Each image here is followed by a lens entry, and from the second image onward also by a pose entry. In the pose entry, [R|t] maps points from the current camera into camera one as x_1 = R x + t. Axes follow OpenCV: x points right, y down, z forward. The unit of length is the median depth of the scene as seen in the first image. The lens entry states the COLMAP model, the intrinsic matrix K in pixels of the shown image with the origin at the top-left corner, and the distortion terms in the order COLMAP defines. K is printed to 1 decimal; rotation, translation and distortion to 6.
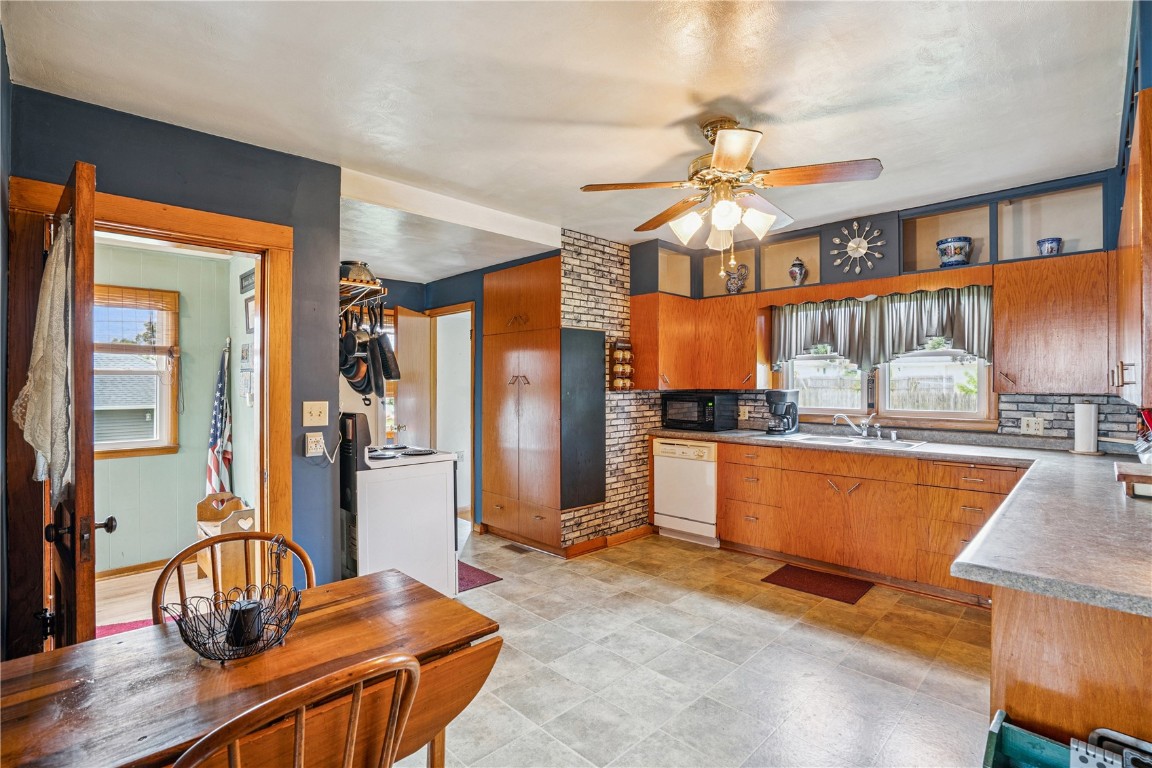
lens RADIAL K [[526.7, 0, 570.5], [0, 526.7, 381.5], [0, 0, 1]] dist [-0.005973, 0.001293]
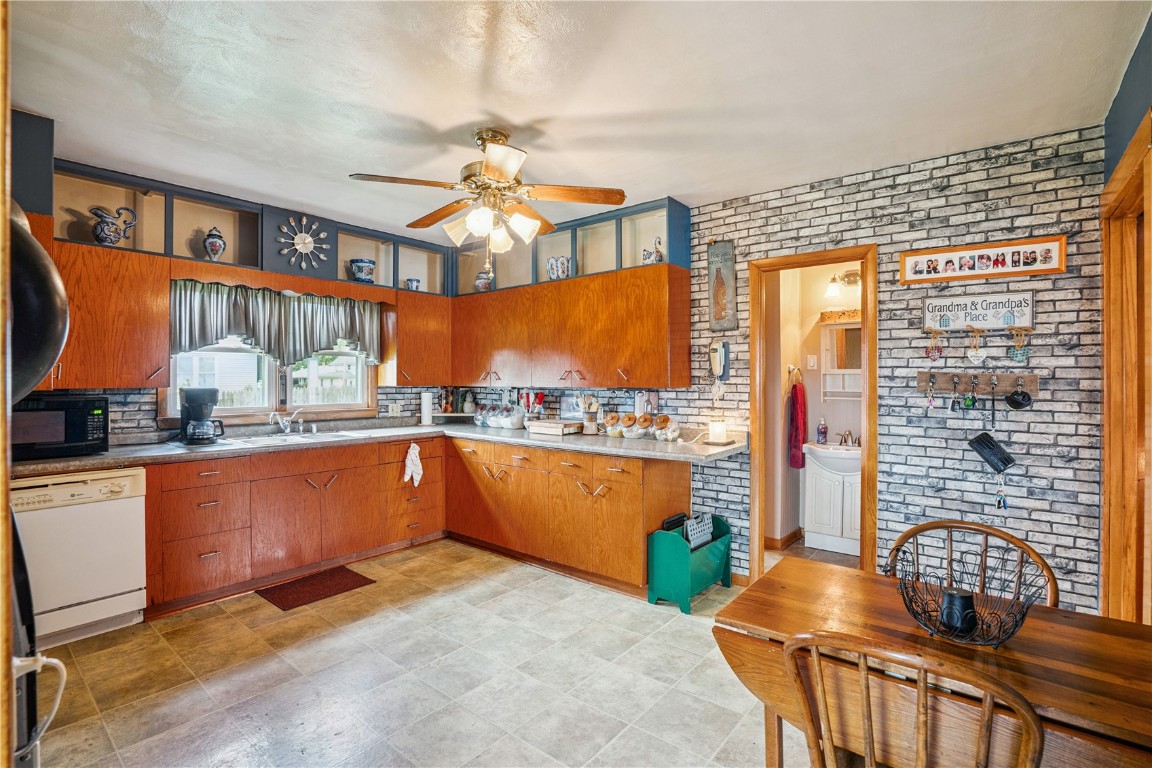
lens RADIAL K [[526.7, 0, 576.1], [0, 526.7, 381.2], [0, 0, 1]] dist [-0.005973, 0.001293]
pose [[-0.060128, -0.002436, 0.998188, -0.484249], [-0.002645, 0.999994, 0.002281, 0.003261], [-0.998187, -0.002503, -0.060135, 0.548570]]
